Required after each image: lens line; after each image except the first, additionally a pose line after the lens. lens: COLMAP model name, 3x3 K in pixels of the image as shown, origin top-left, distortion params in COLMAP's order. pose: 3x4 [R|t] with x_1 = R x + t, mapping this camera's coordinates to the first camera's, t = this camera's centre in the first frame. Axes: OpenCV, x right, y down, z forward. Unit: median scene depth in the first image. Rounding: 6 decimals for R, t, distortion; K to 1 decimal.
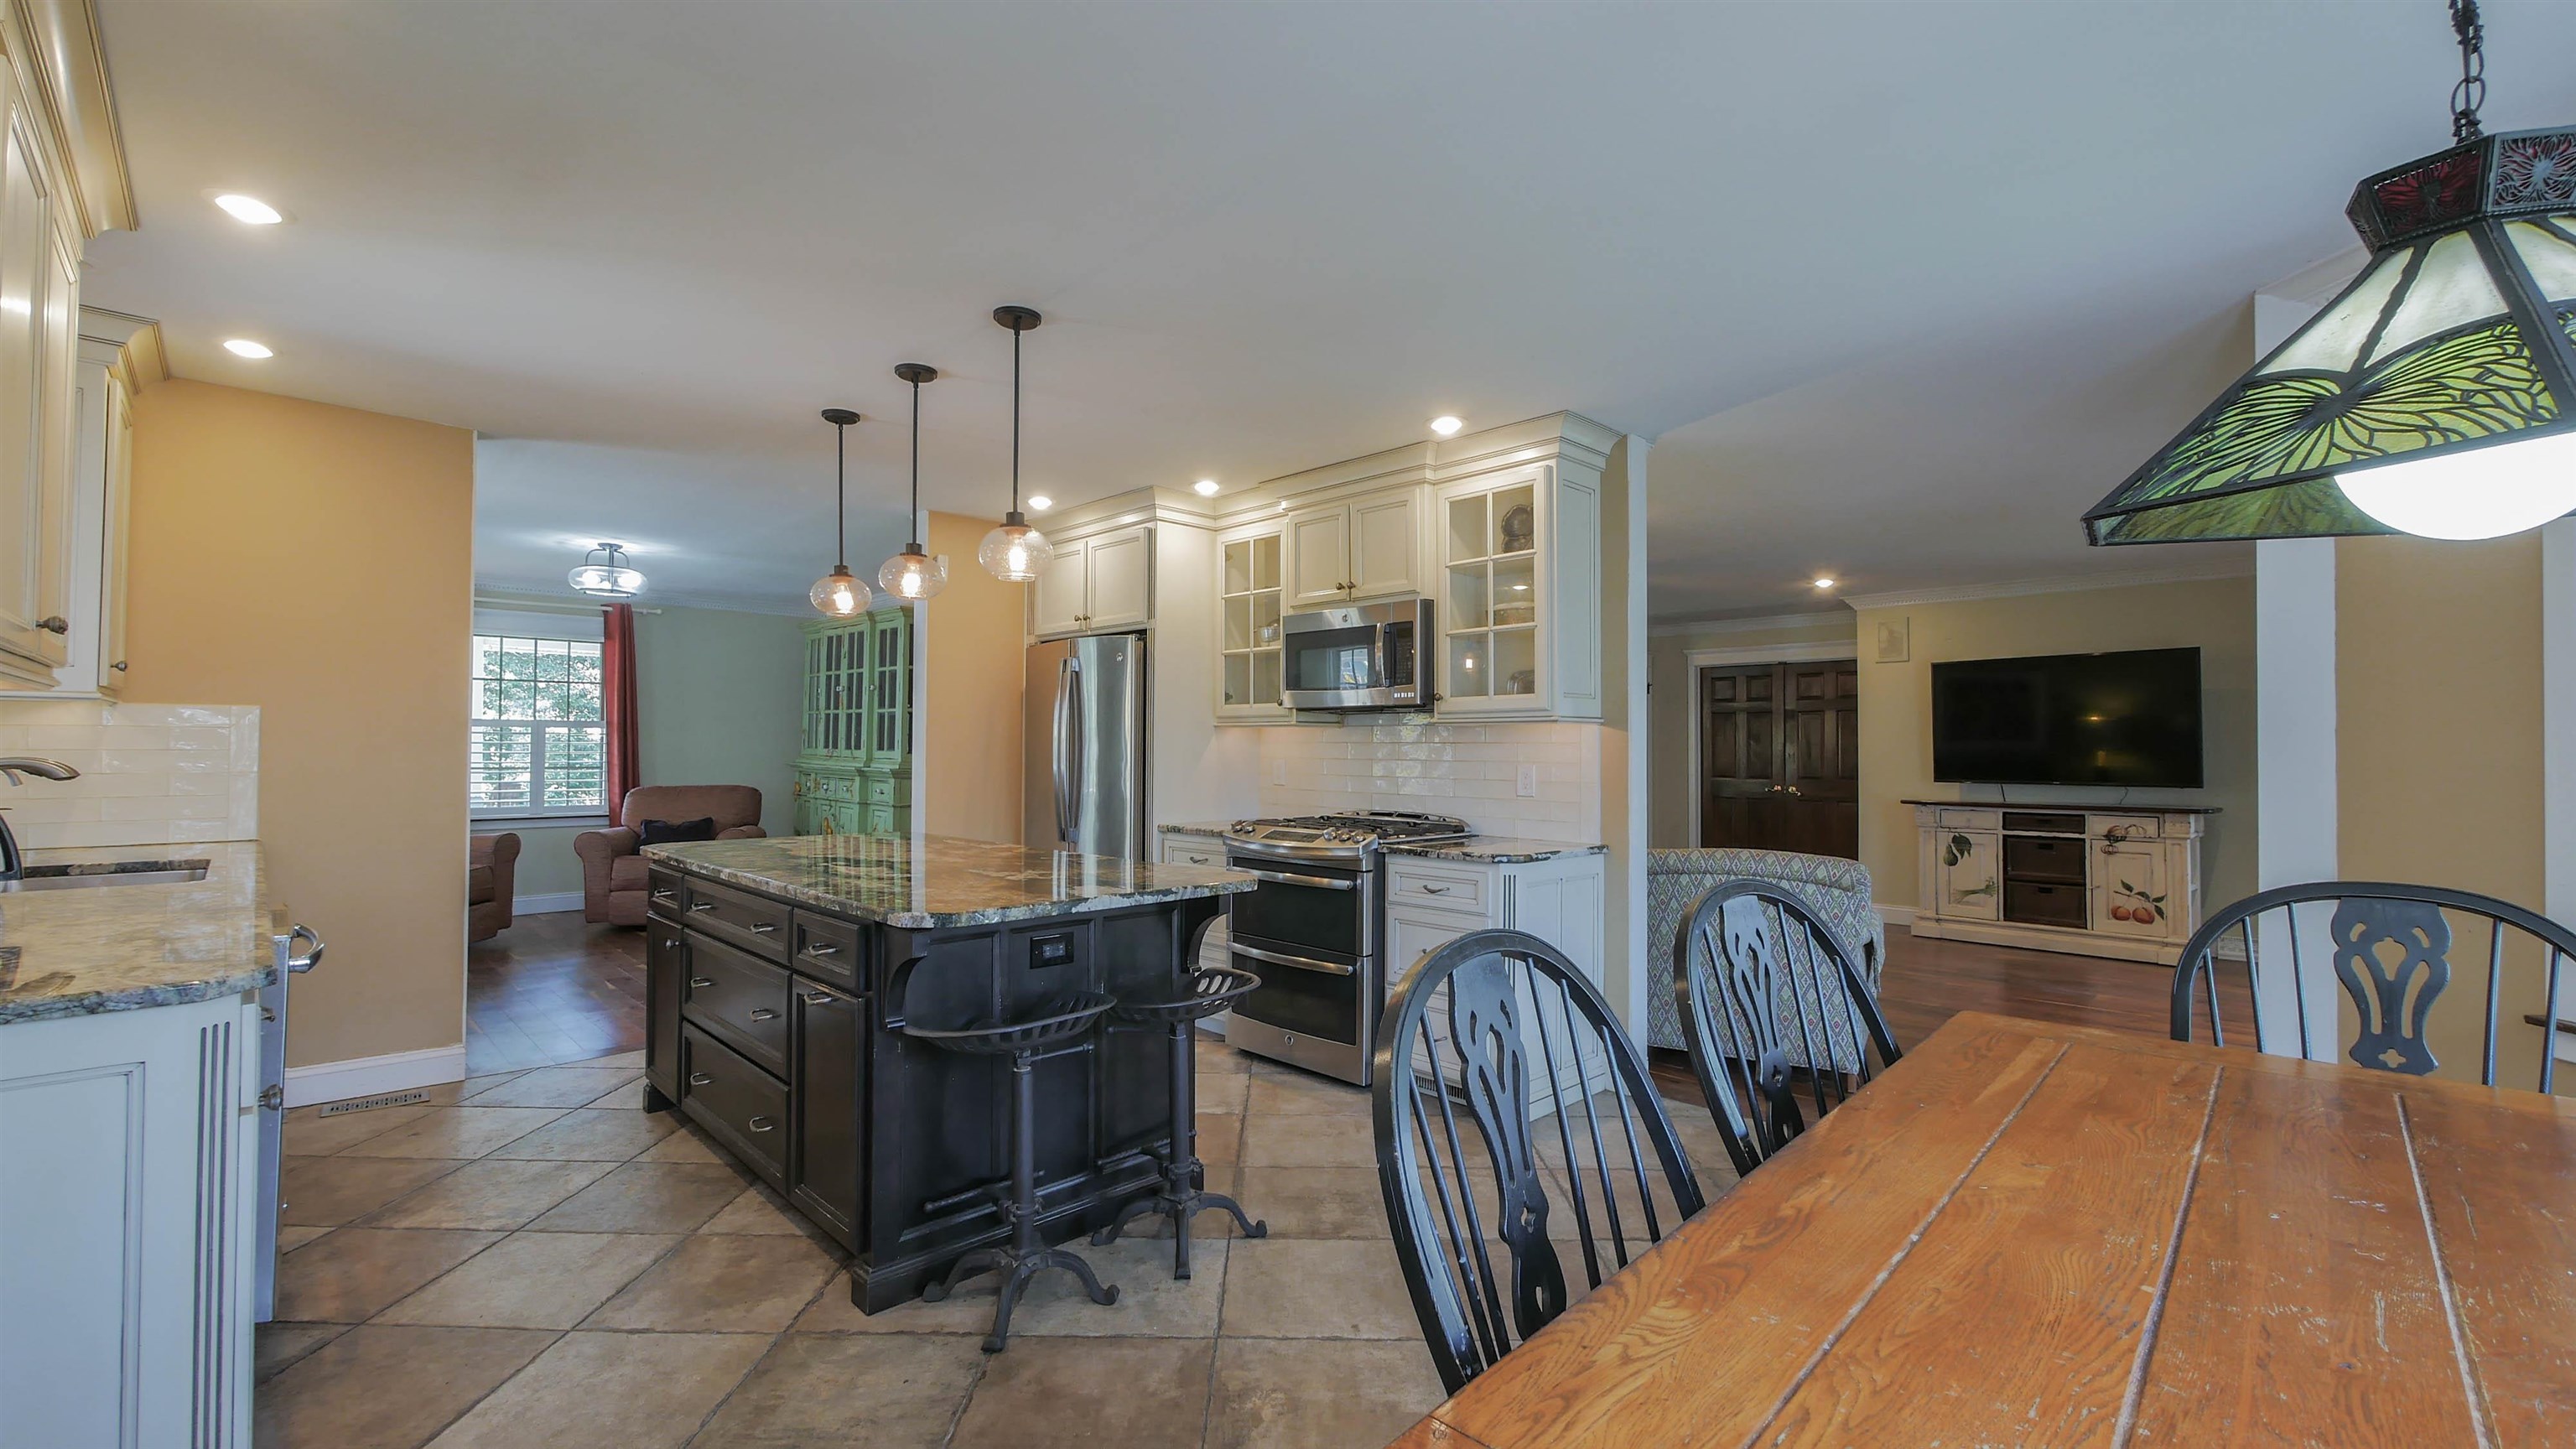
lens RADIAL K [[1061.3, 0, 1281.2], [0, 1061.3, 726.8], [0, 0, 1]] dist [-0.006313, 0.000745]
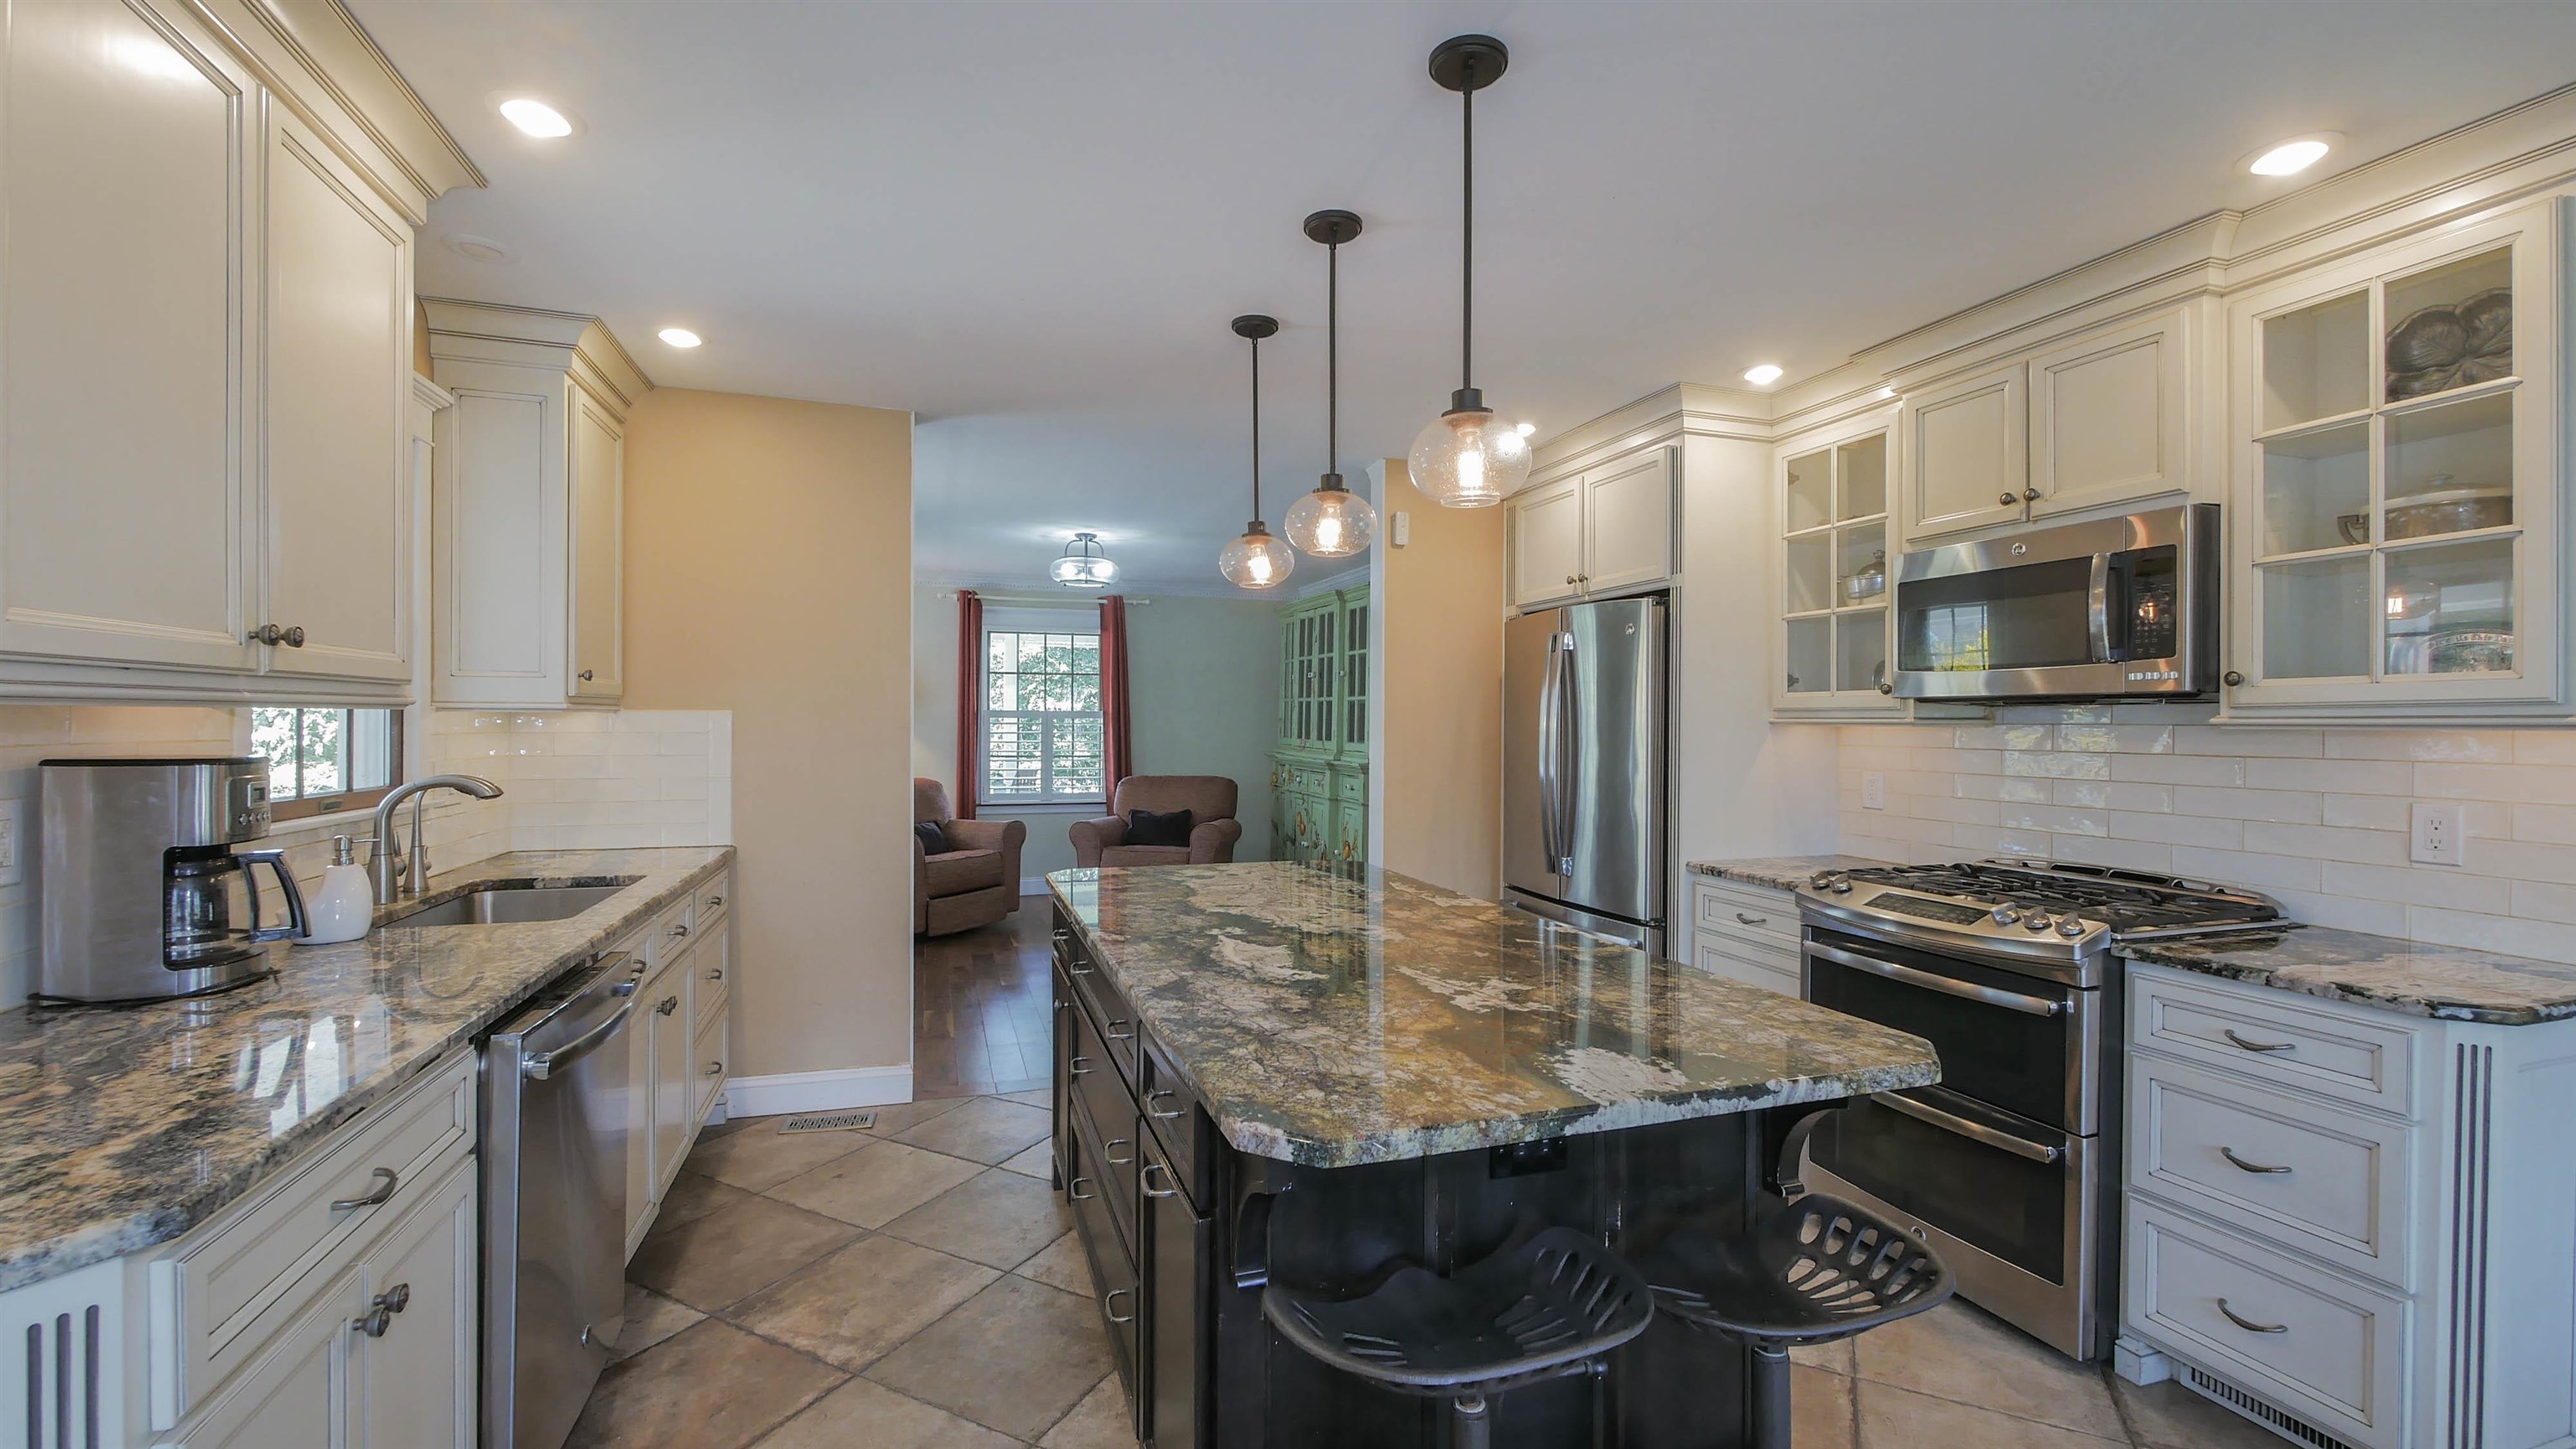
lens RADIAL K [[1061.3, 0, 1281.2], [0, 1061.3, 726.8], [0, 0, 1]] dist [-0.006313, 0.000745]
pose [[0.898118, 0.002002, -0.439750, -0.051508], [0.007448, 0.999777, 0.019762, -0.016027], [0.439692, -0.021024, 0.897903, 0.262170]]
